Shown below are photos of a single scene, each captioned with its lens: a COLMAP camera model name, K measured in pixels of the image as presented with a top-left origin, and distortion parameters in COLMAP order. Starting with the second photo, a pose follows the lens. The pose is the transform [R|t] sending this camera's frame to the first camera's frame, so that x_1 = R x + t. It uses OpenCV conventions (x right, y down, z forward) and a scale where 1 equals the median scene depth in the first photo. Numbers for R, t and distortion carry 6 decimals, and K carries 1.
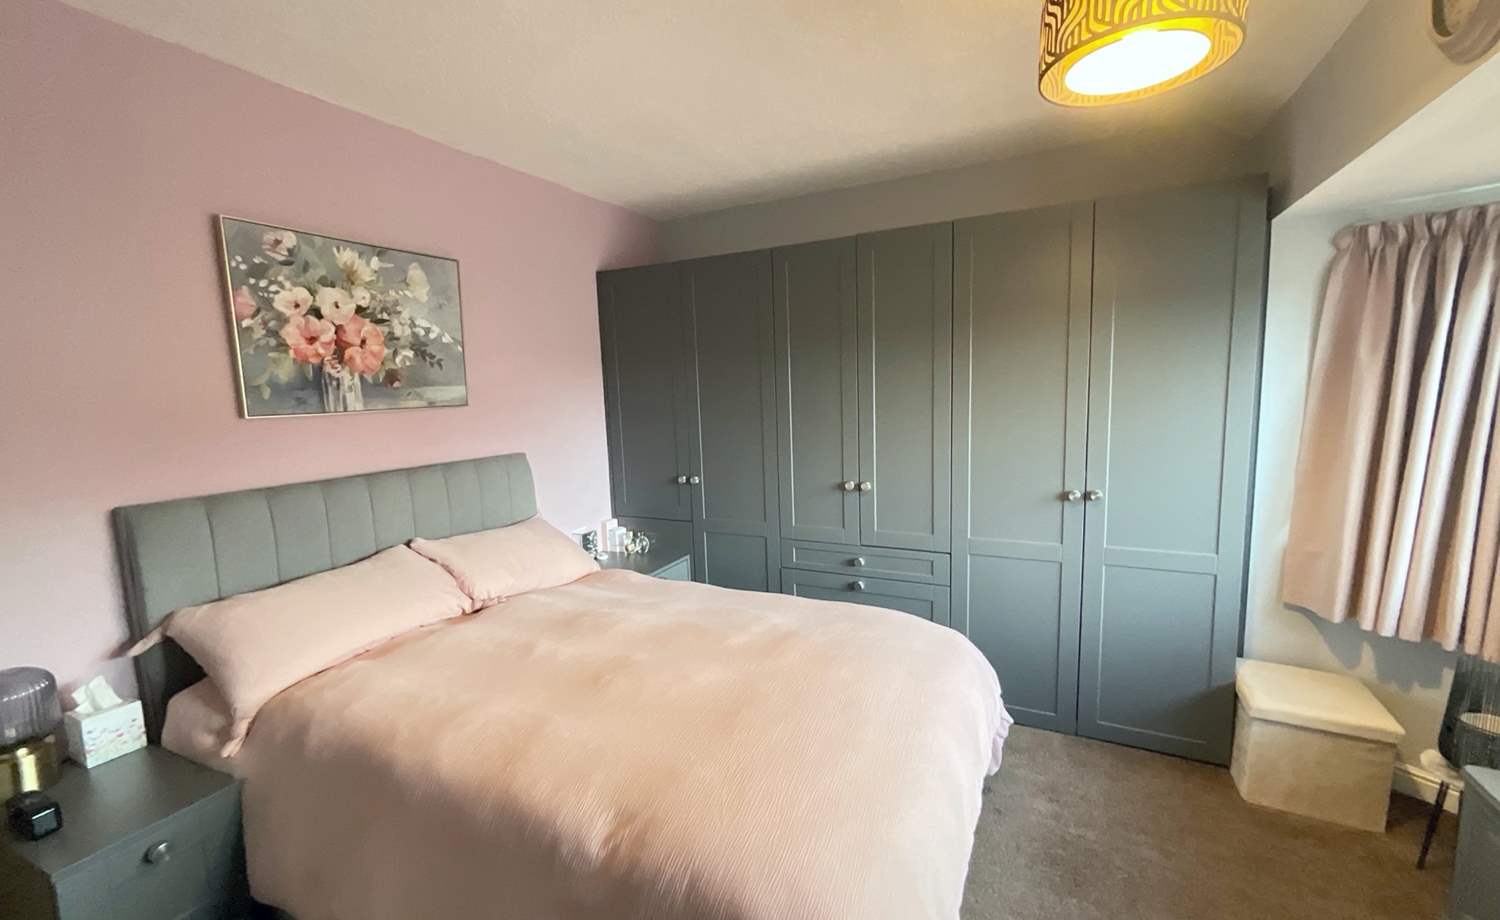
lens RADIAL K [[607.5, 0, 739.2], [0, 607.5, 460.6], [0, 0, 1]] dist [-0.002730, -0.000688]
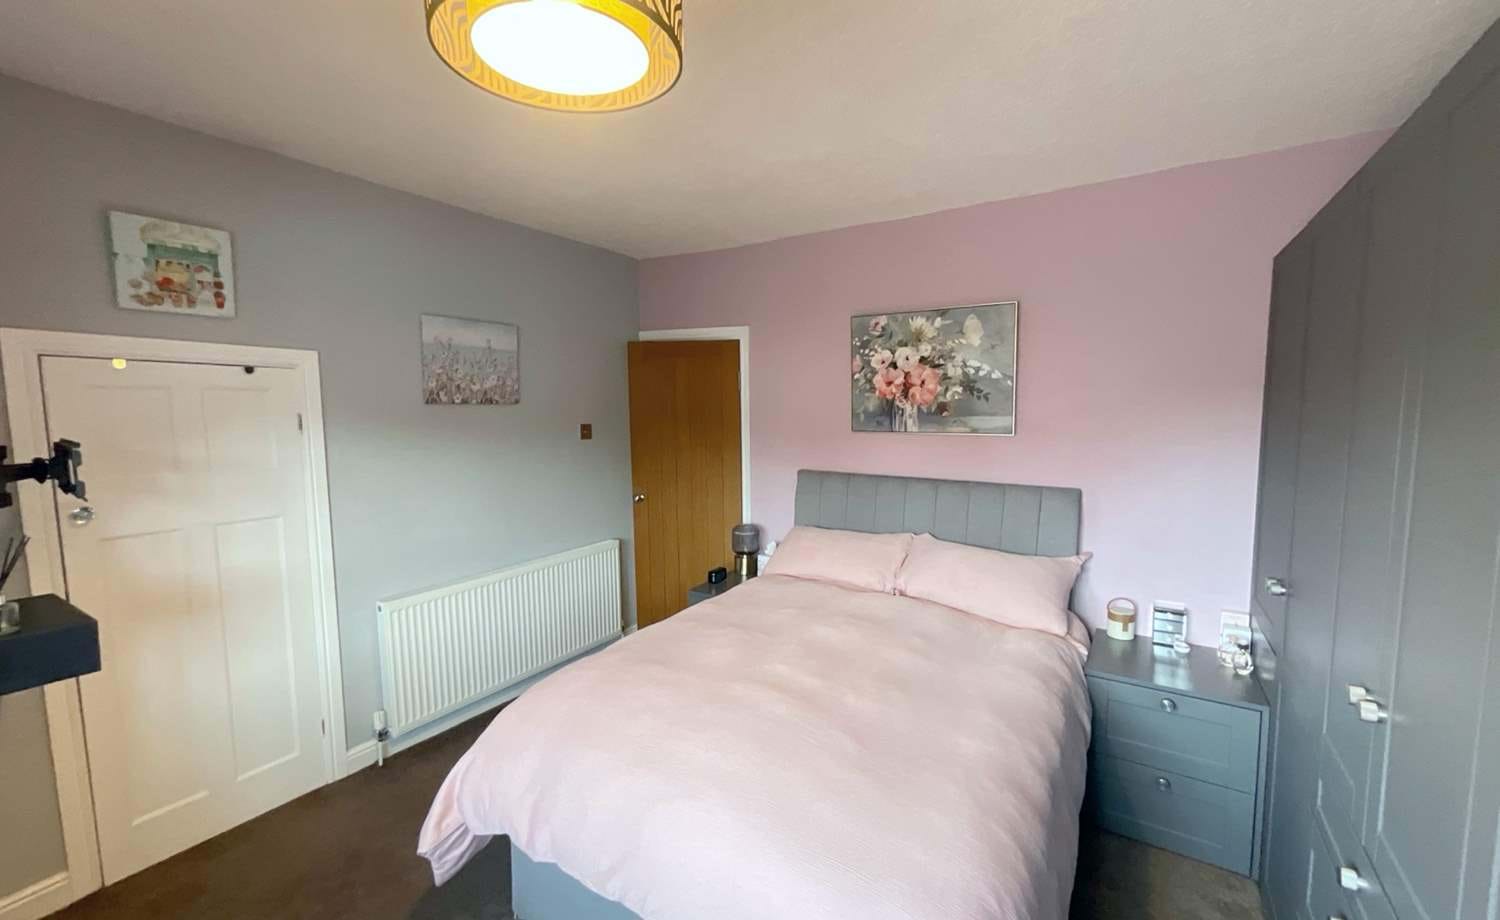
lens RADIAL K [[607.5, 0, 750.1], [0, 607.5, 461.4], [0, 0, 1]] dist [-0.002730, -0.000688]
pose [[-0.108988, 0.123667, -0.986320, 0.823332], [-0.116638, 0.983786, 0.136238, -0.166591], [0.987176, 0.129891, -0.092797, 0.787598]]
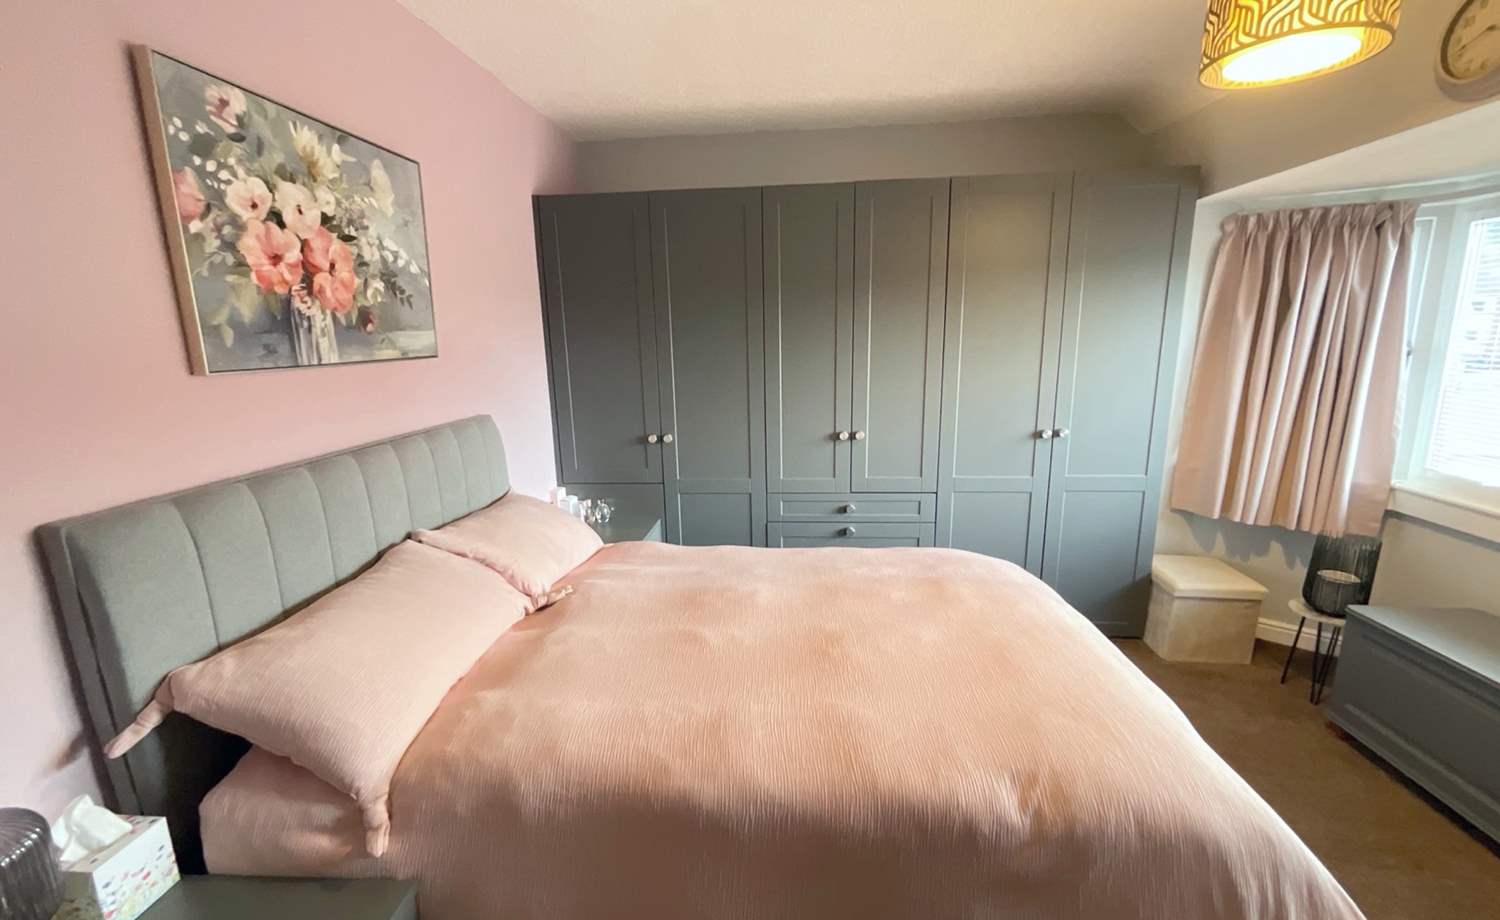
lens RADIAL K [[607.5, 0, 743.2], [0, 607.5, 463.7], [0, 0, 1]] dist [-0.002730, -0.000688]
pose [[0.929038, -0.065671, 0.364109, -0.458249], [0.035896, 0.995478, 0.087953, -0.009436], [-0.368239, -0.068642, 0.927194, 0.146899]]
